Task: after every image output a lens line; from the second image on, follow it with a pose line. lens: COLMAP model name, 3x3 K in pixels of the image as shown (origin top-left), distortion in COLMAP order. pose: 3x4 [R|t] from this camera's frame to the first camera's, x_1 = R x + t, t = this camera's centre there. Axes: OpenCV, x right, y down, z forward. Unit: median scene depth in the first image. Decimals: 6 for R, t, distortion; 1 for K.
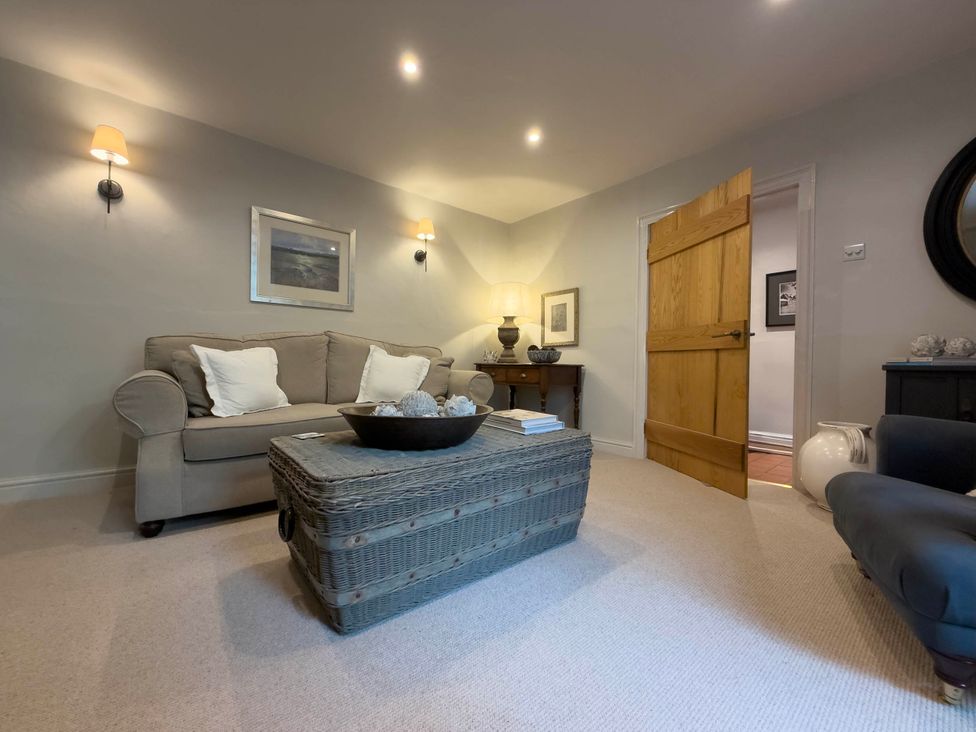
lens RADIAL K [[388.7, 0, 488.0], [0, 388.7, 366.3], [0, 0, 1]] dist [0.005410, 0.000388]
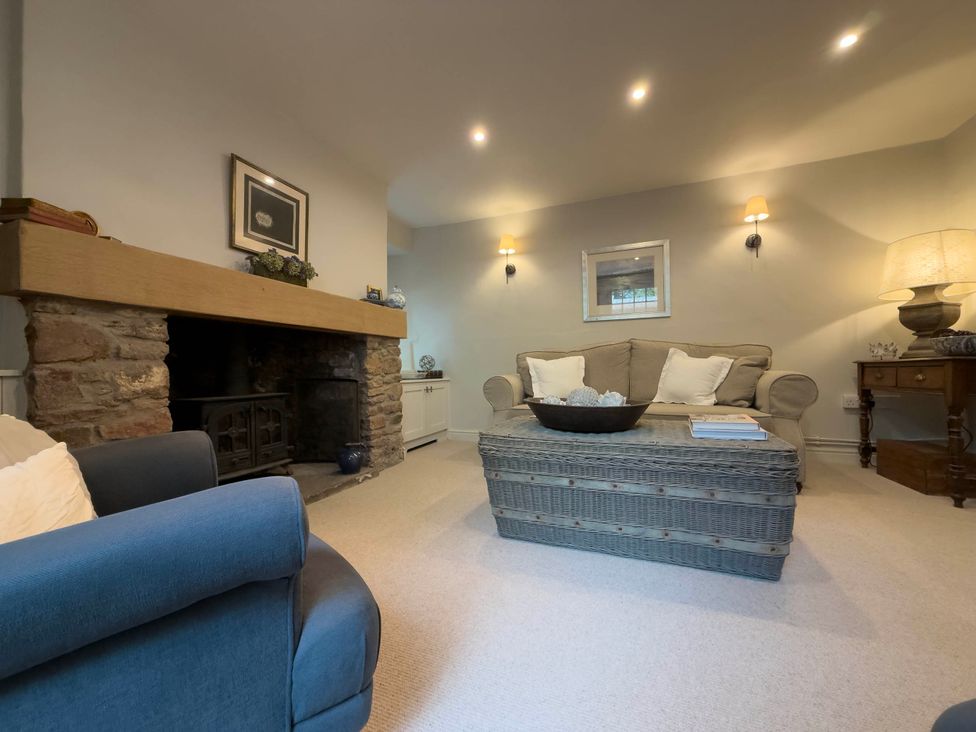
lens RADIAL K [[388.7, 0, 483.5], [0, 388.7, 364.7], [0, 0, 1]] dist [0.005410, 0.000388]
pose [[0.477505, -0.033723, -0.877982, 0.480048], [0.015310, 0.999431, -0.030061, 0.016990], [0.878496, 0.000912, 0.477750, 0.084121]]
